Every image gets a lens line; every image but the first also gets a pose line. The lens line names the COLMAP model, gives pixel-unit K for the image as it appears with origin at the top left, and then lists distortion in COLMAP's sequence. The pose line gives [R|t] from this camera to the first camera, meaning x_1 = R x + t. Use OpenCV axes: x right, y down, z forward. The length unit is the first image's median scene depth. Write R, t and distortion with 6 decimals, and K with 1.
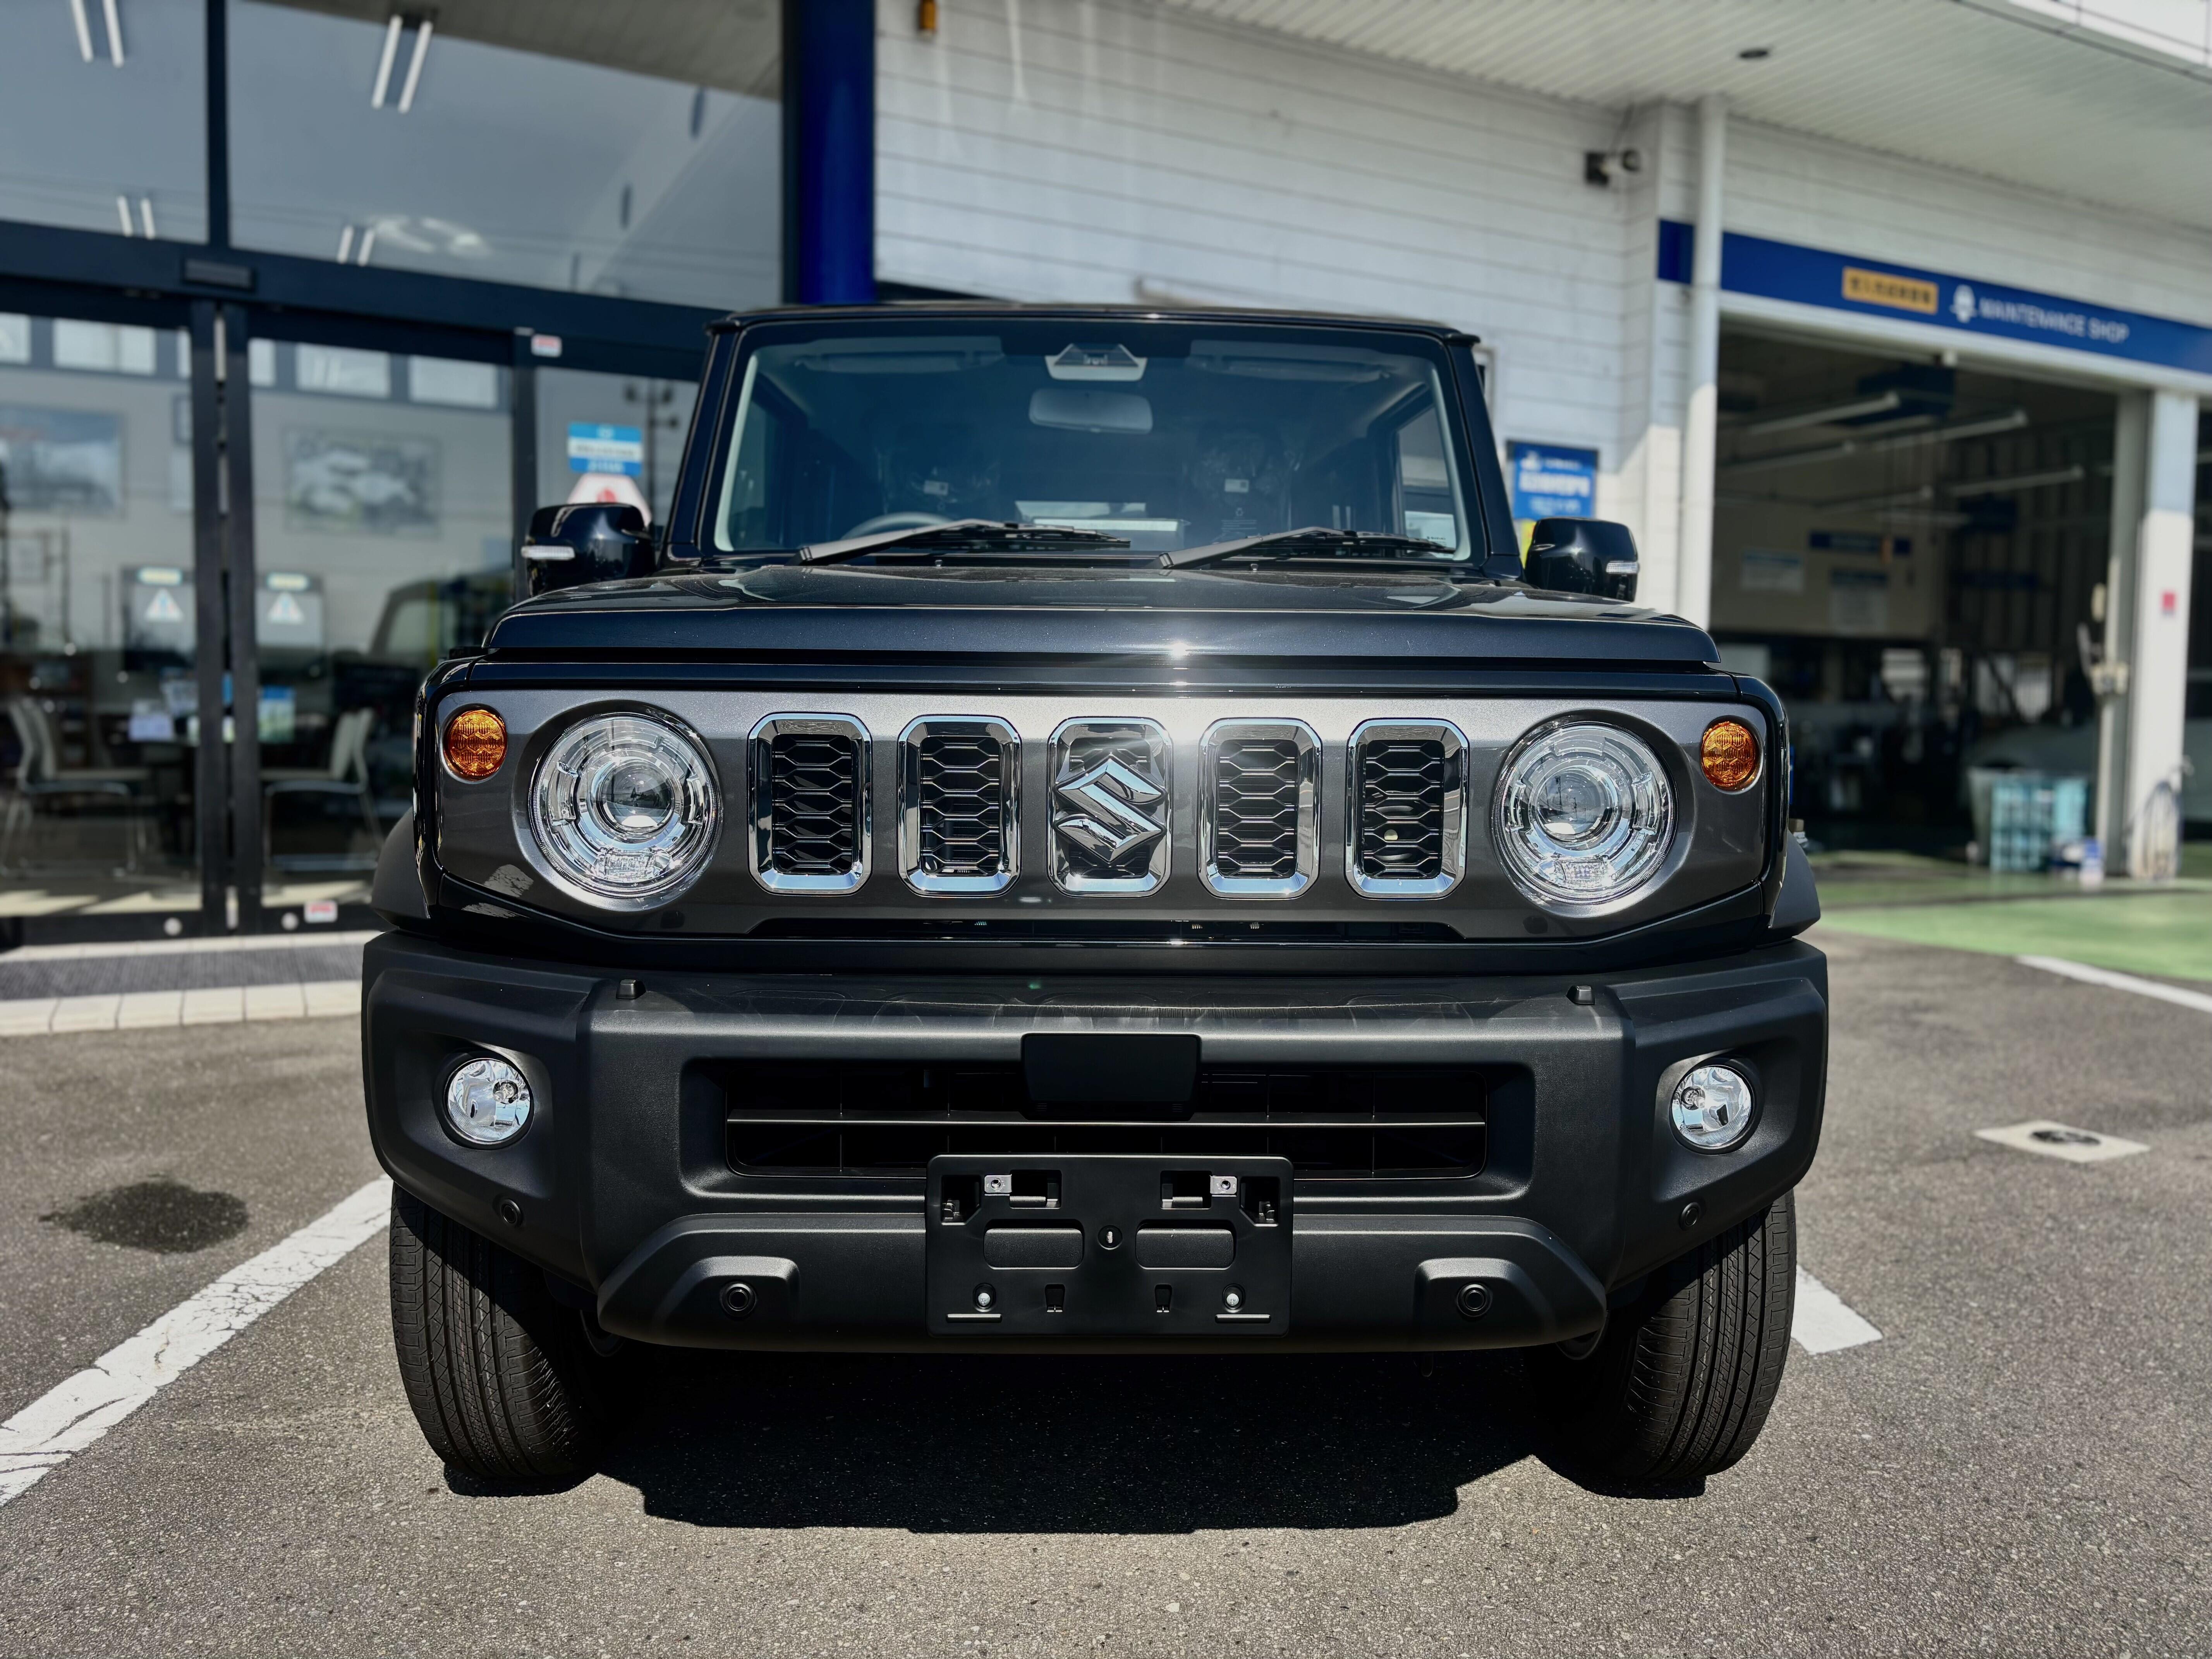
lens RADIAL K [[1688.4, 0, 1106.0], [0, 1688.4, 829.5], [0, 0, 1]] dist [0.019997, 0.002553]
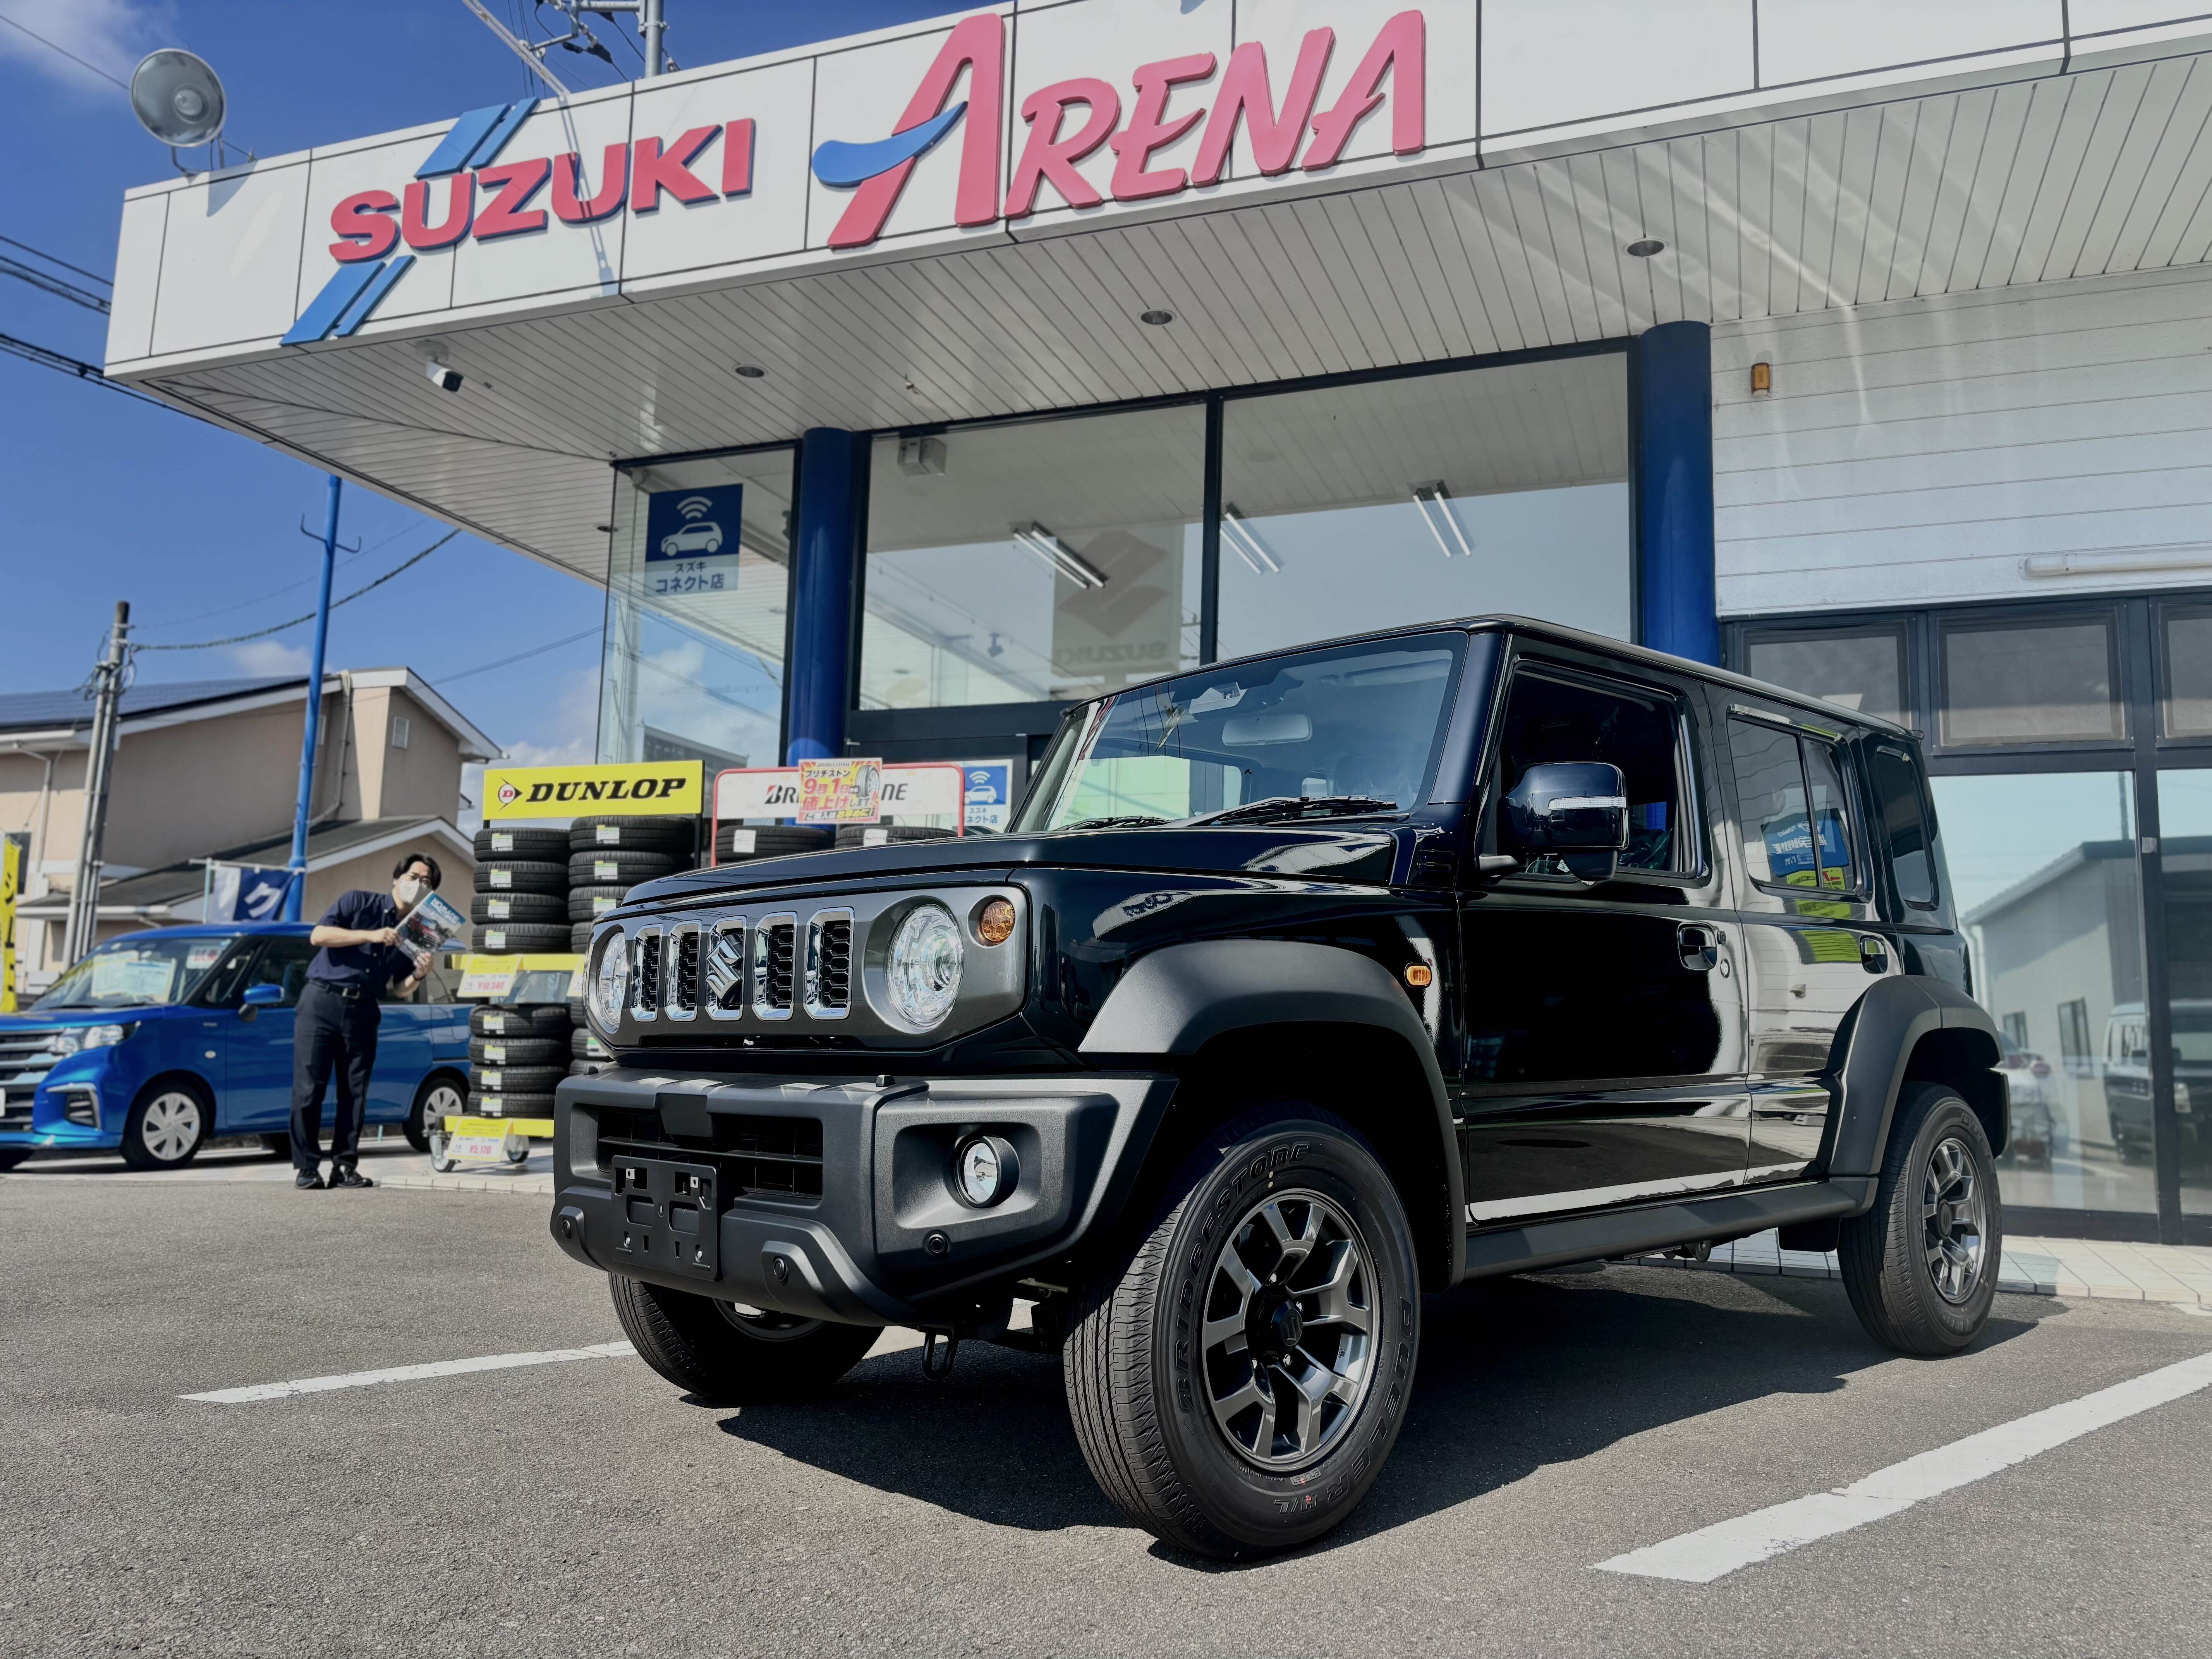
lens RADIAL K [[1688.4, 0, 1106.0], [0, 1688.4, 829.5], [0, 0, 1]] dist [0.019997, 0.002553]
pose [[0.667407, -0.098477, -0.738153, 0.388406], [-0.063707, 0.980034, -0.188347, 0.036916], [0.741963, 0.172730, 0.647808, 0.032063]]
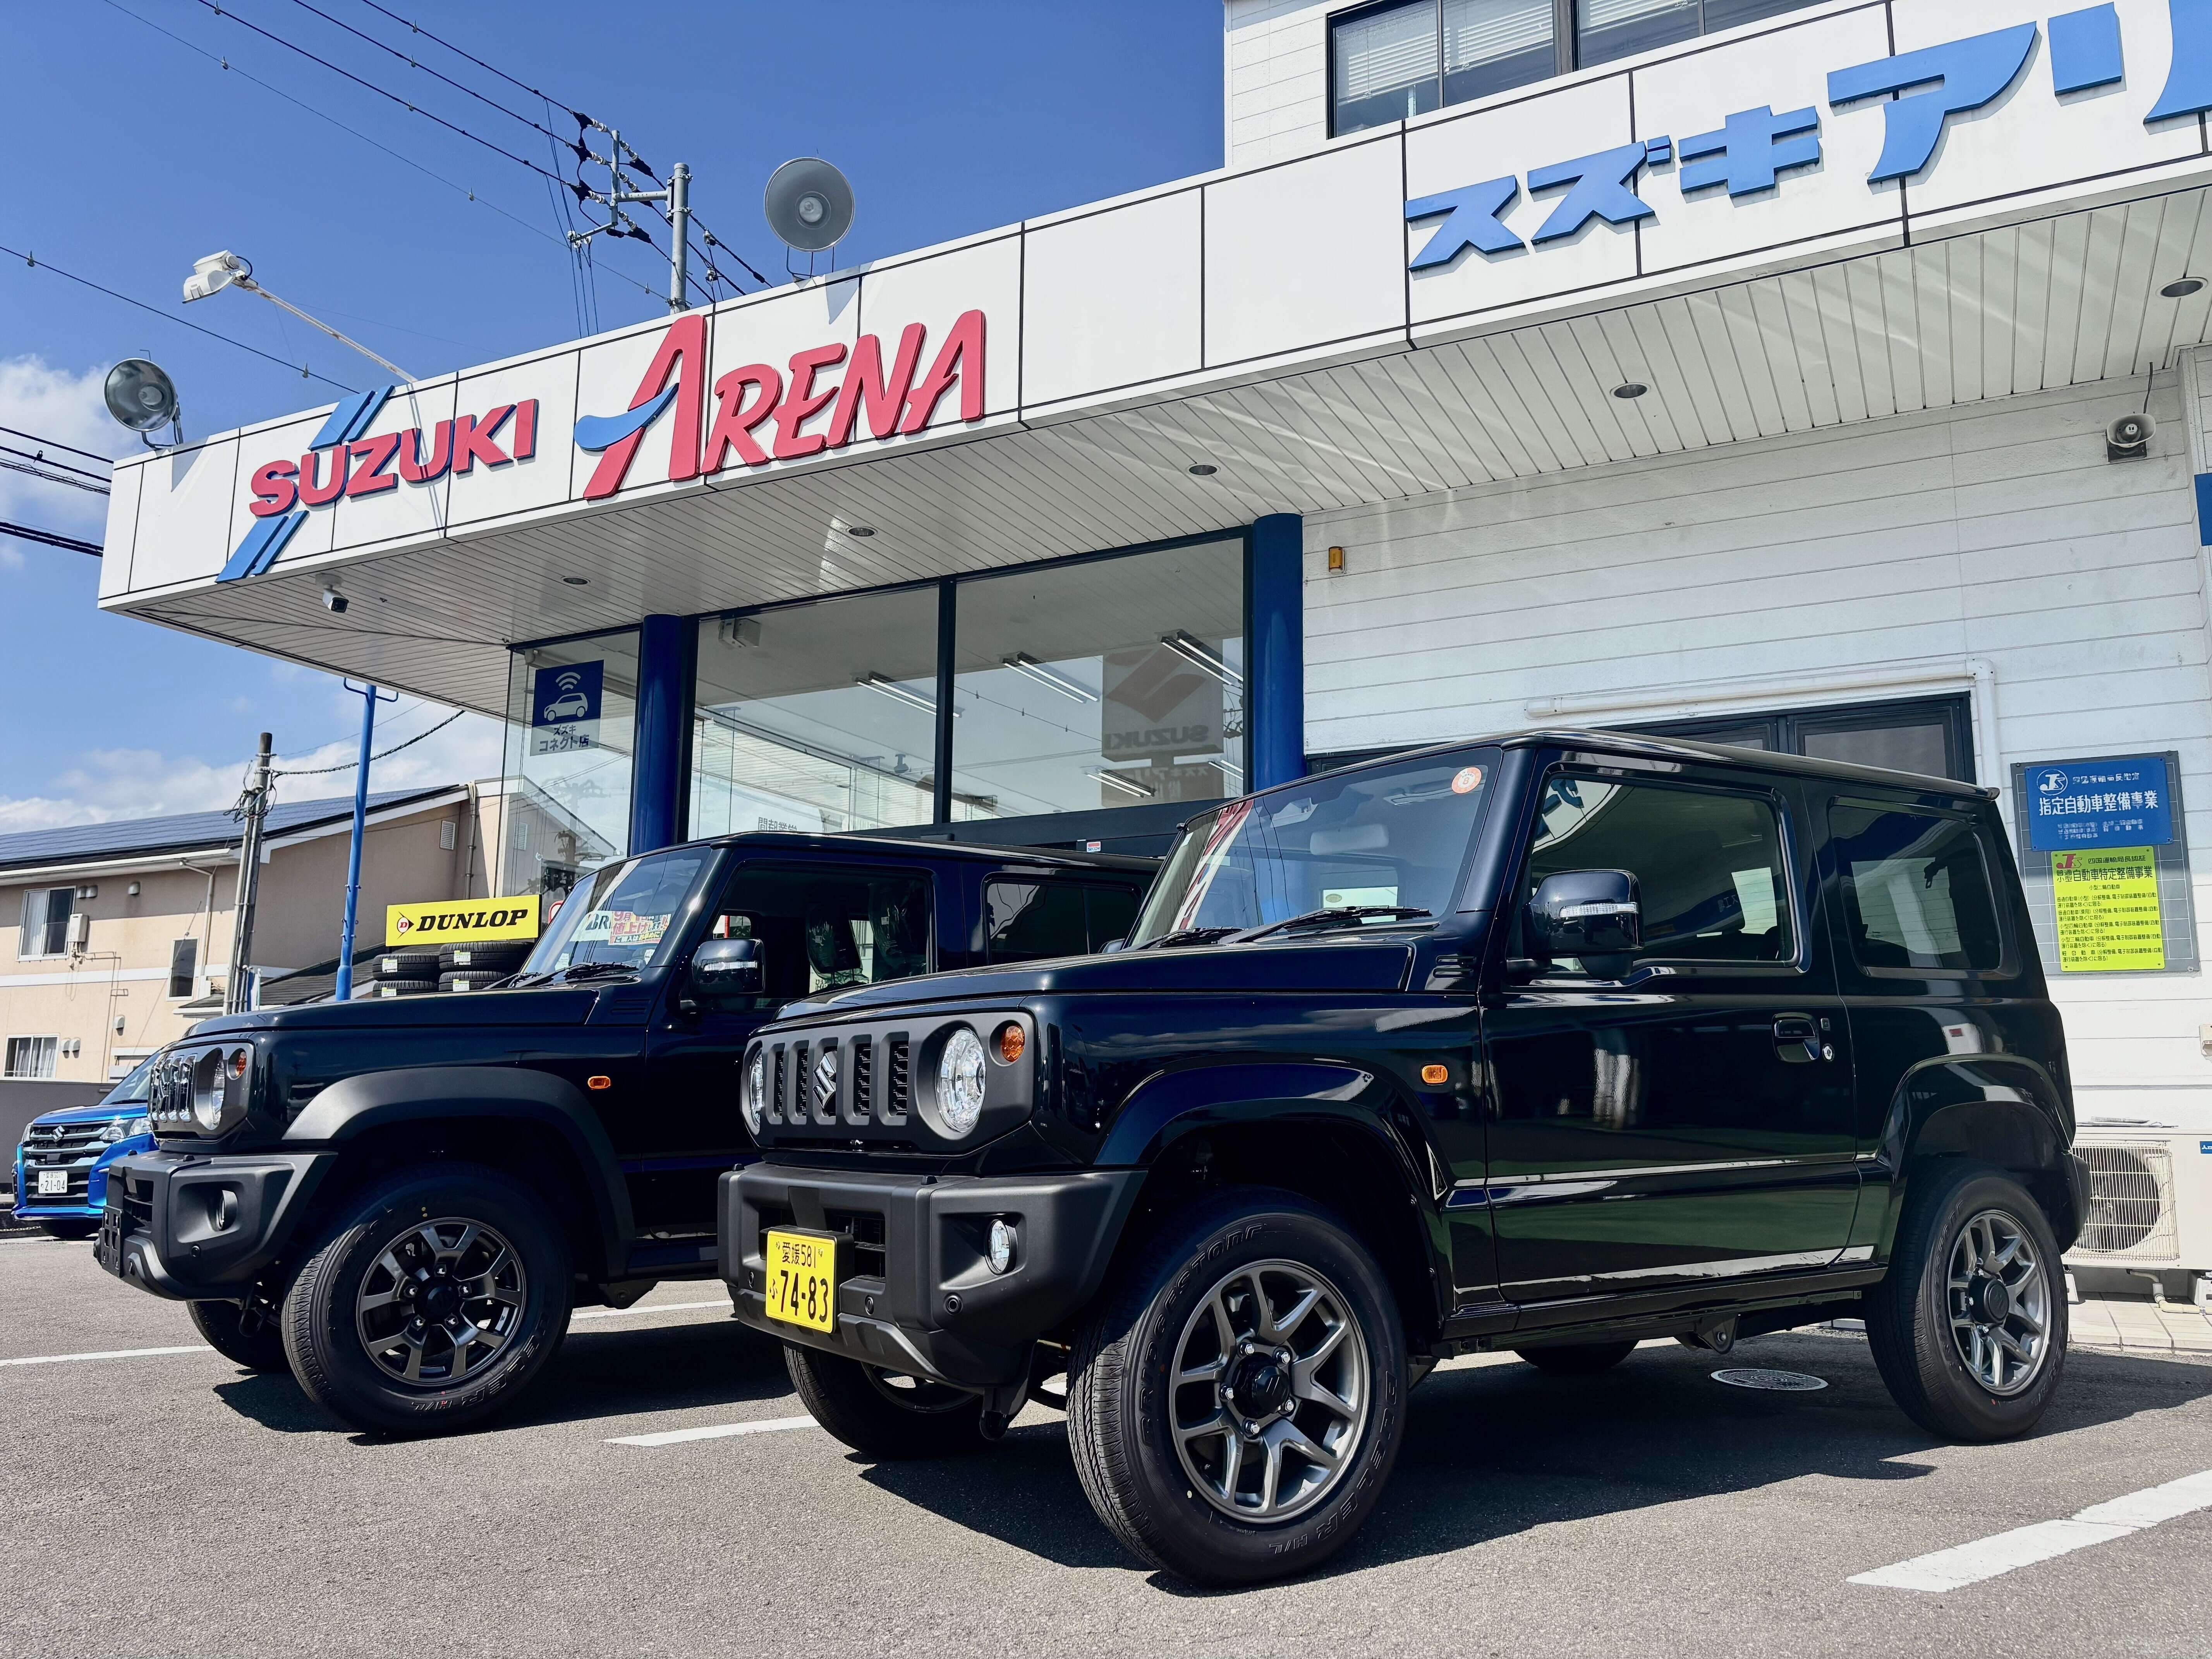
lens RADIAL K [[1688.4, 0, 1106.0], [0, 1688.4, 829.5], [0, 0, 1]] dist [0.019997, 0.002553]
pose [[0.582877, -0.149101, -0.798764, 0.808156], [-0.050341, 0.974506, -0.218641, 0.026377], [0.811000, 0.167651, 0.560511, 0.146068]]
